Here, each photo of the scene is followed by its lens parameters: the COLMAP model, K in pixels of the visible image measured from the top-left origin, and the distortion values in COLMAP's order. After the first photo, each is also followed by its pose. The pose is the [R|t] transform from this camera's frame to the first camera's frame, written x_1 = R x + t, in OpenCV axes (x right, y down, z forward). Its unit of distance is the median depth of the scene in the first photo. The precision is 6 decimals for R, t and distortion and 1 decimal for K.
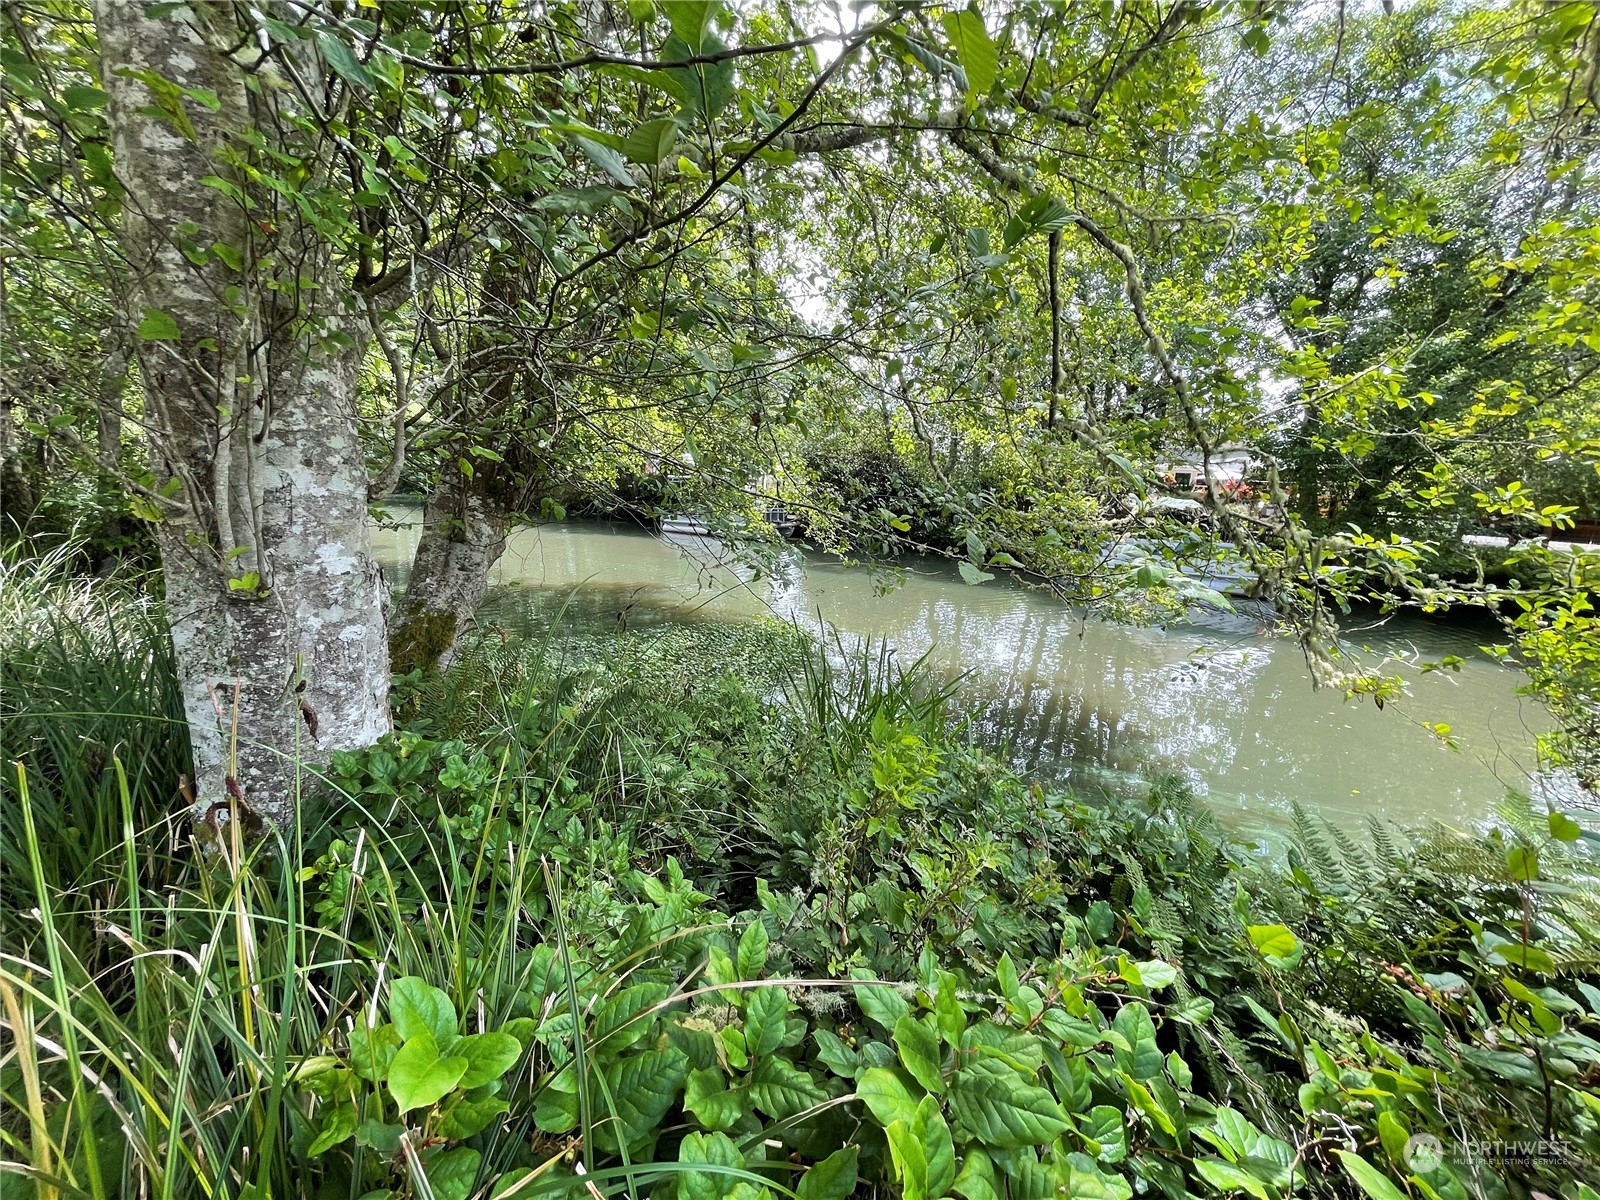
lens RADIAL K [[645.0, 0, 800.0], [0, 645.0, 600.0], [0, 0, 1]] dist [-0.000960, 0.000087]
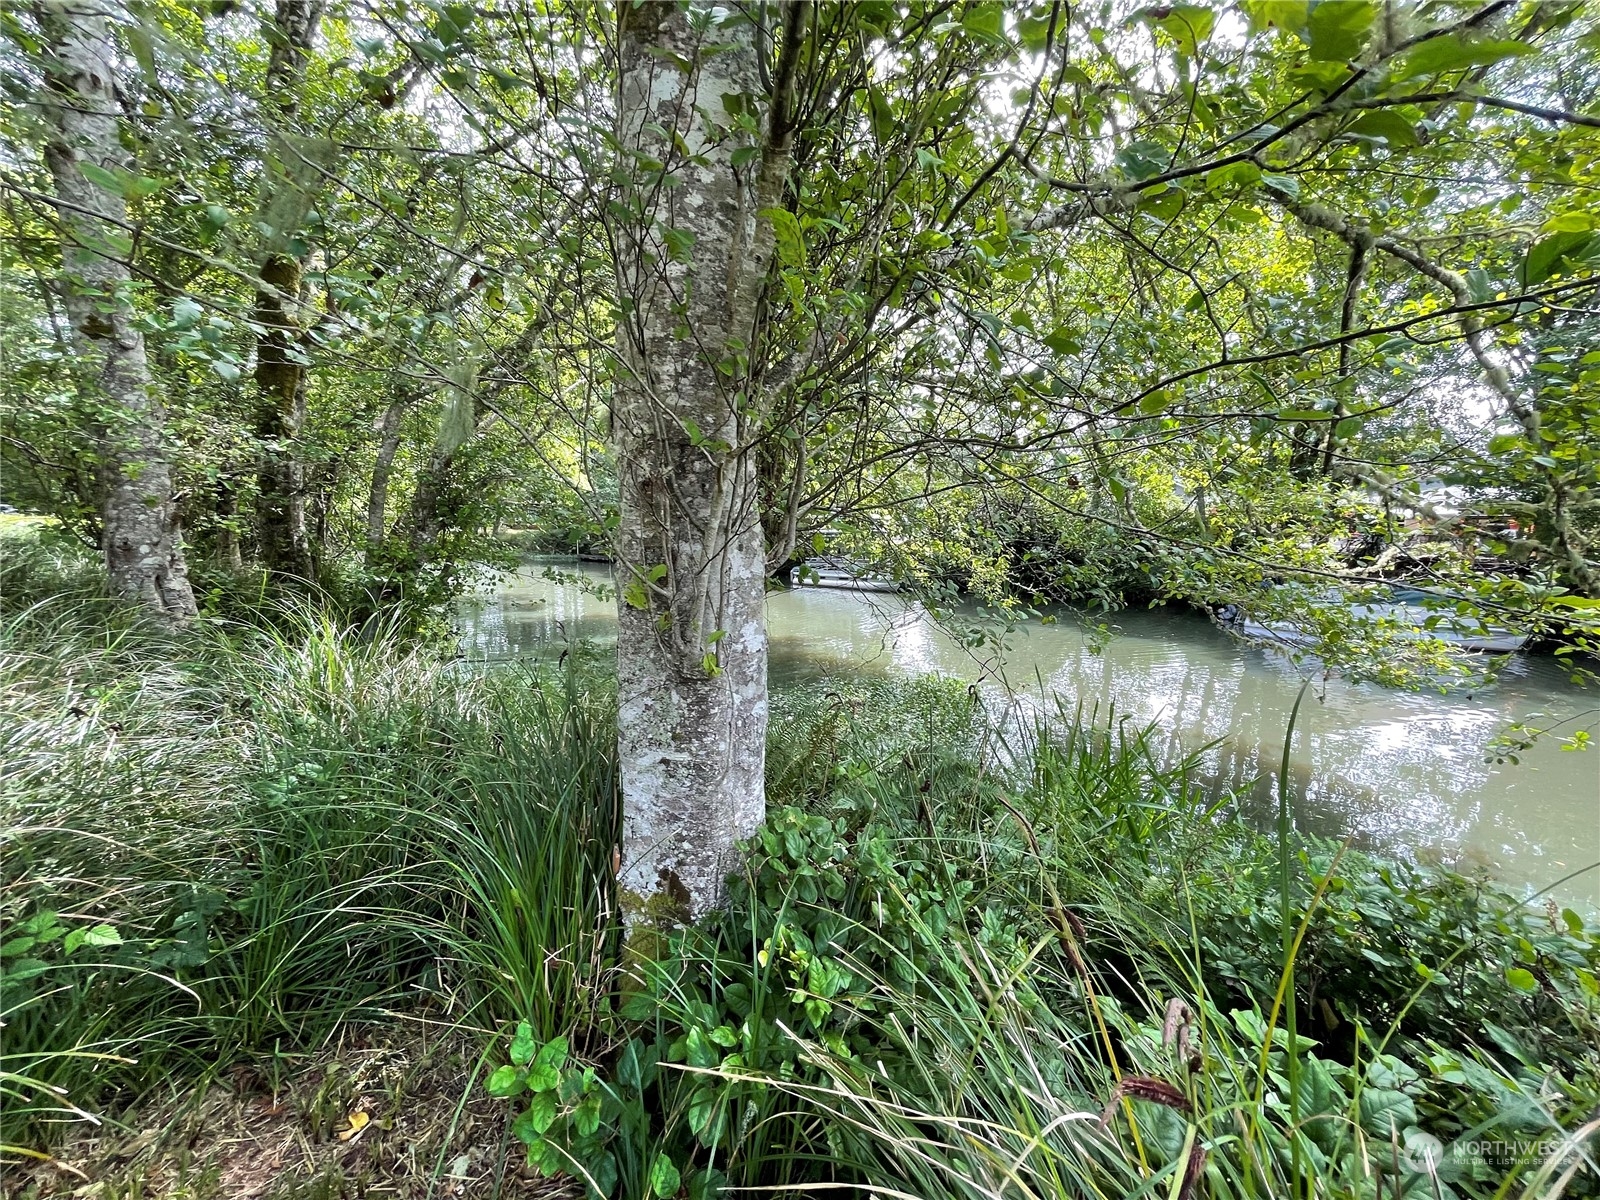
lens RADIAL K [[635.3, 0, 801.1], [0, 635.3, 596.7], [0, 0, 1]] dist [0.009275, -0.000089]
pose [[0.984663, -0.014268, -0.173885, -0.479798], [-0.000252, 0.996533, -0.083197, -0.045115], [0.174469, 0.081965, 0.981245, 0.001345]]
